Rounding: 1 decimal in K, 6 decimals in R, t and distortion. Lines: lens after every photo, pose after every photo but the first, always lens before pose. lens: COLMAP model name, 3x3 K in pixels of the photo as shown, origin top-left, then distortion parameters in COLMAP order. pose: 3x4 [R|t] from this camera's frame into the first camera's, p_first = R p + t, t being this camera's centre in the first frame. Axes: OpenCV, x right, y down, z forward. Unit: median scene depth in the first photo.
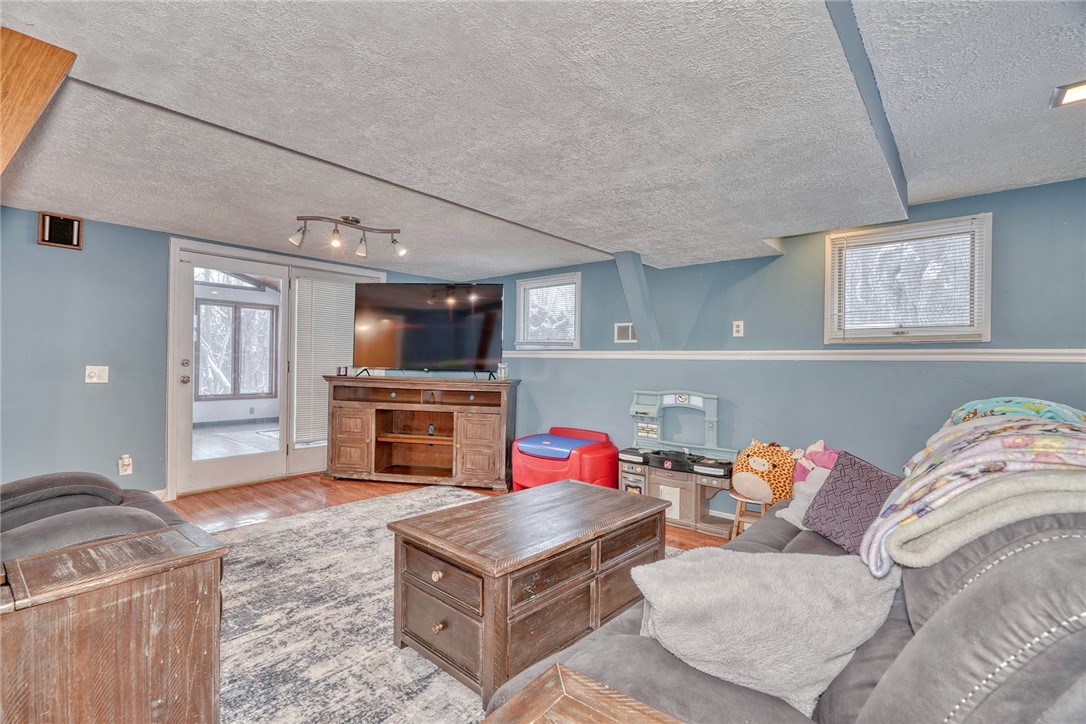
lens RADIAL K [[499.9, 0, 527.0], [0, 499.9, 362.7], [0, 0, 1]] dist [-0.007430, 0.004612]
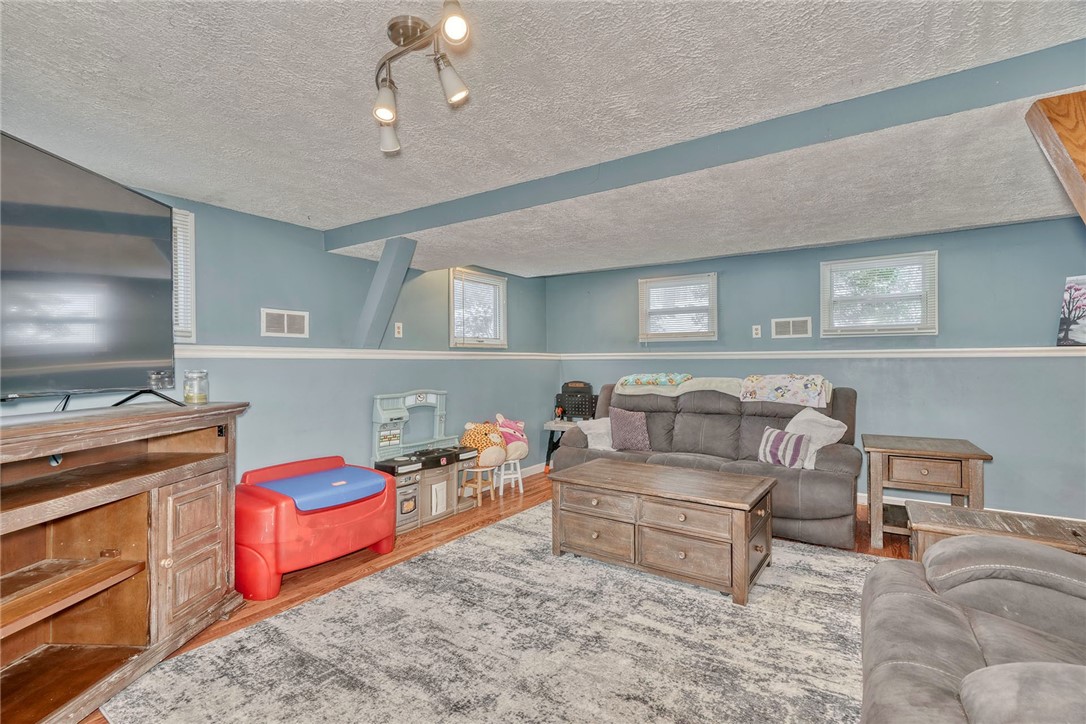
lens RADIAL K [[499.9, 0, 556.4], [0, 499.9, 364.2], [0, 0, 1]] dist [-0.007430, 0.004612]
pose [[-0.155527, -0.019785, 0.987634, -1.140701], [0.001194, 0.999795, 0.020217, -0.026227], [-0.987831, 0.004324, -0.155471, 1.370426]]
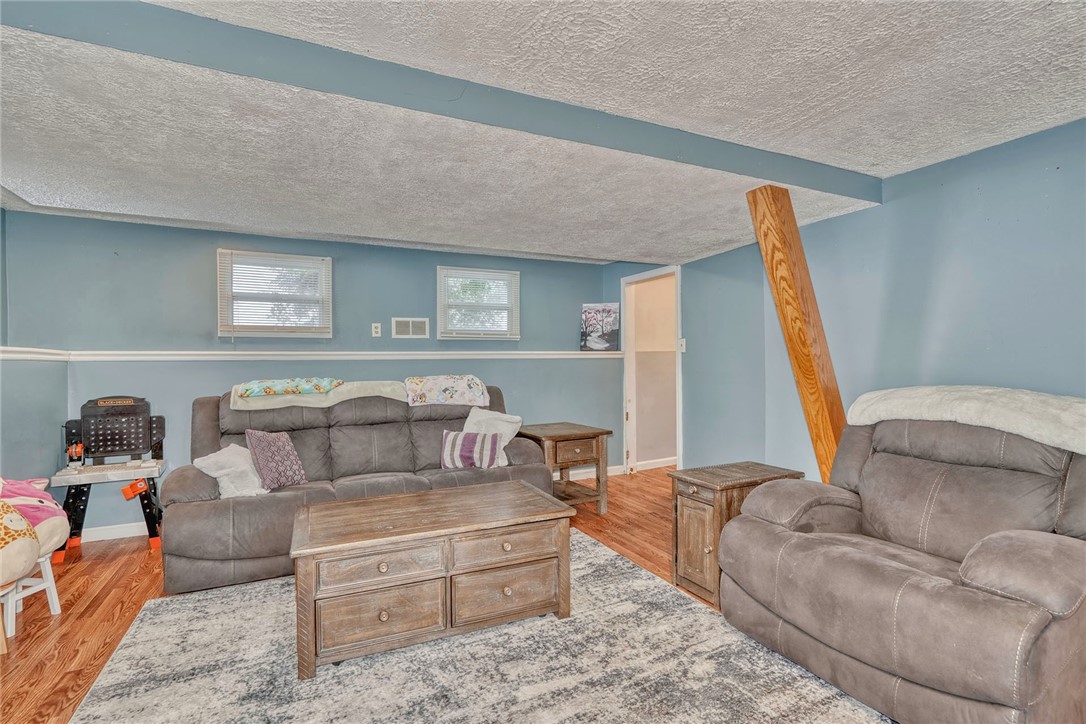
lens RADIAL K [[499.9, 0, 535.6], [0, 499.9, 367.2], [0, 0, 1]] dist [-0.007430, 0.004612]
pose [[-0.922859, -0.012229, 0.384945, -0.525840], [-0.005942, 0.999829, 0.017516, -0.014462], [-0.385093, 0.013878, -0.922773, 1.740187]]
